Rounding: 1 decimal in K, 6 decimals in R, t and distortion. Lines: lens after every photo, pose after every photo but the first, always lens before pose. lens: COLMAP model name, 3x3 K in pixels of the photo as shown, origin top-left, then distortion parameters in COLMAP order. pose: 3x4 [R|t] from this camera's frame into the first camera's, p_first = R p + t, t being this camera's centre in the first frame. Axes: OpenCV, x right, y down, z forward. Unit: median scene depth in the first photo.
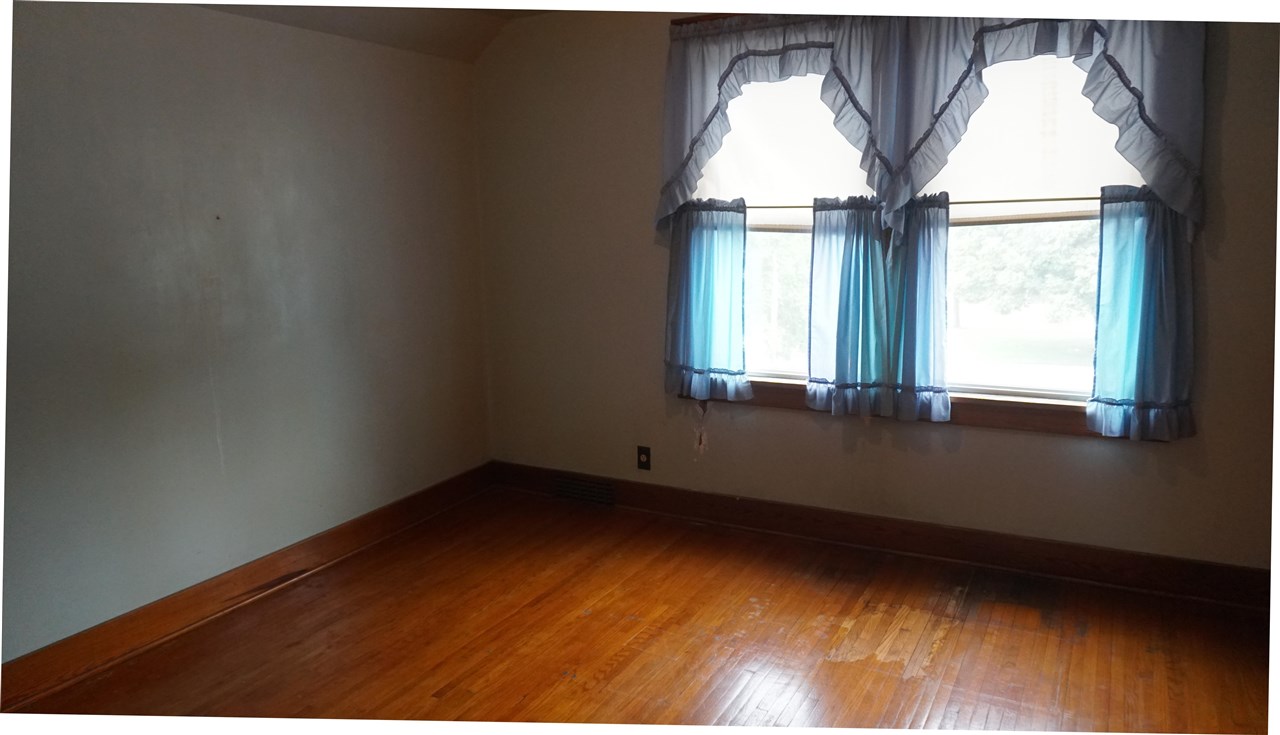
lens RADIAL K [[892.0, 0, 639.8], [0, 892.0, 365.5], [0, 0, 1]] dist [-0.013687, -0.001280]
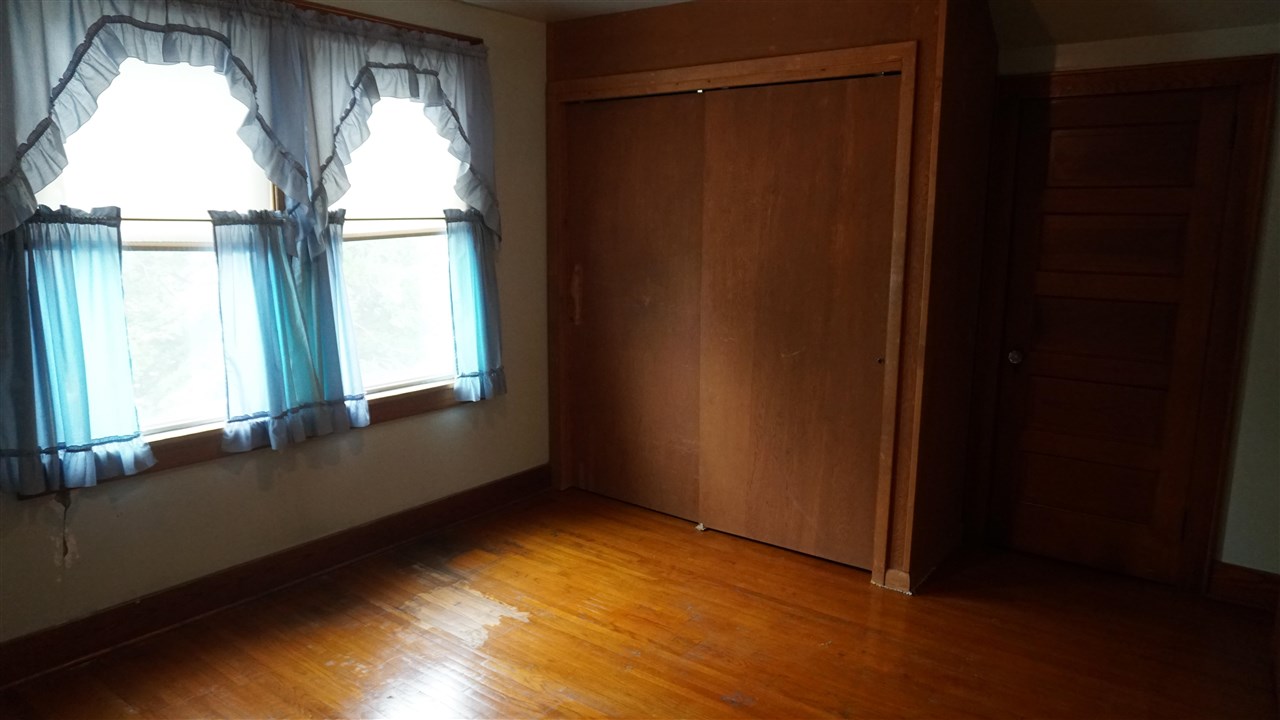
lens RADIAL K [[851.5, 0, 641.4], [0, 851.5, 361.5], [0, 0, 1]] dist [-0.035834, 0.019777]
pose [[0.125691, -0.138035, 0.982419, -0.573951], [0.162965, 0.979694, 0.116802, -0.072791], [-0.978593, 0.145419, 0.145634, 0.498523]]
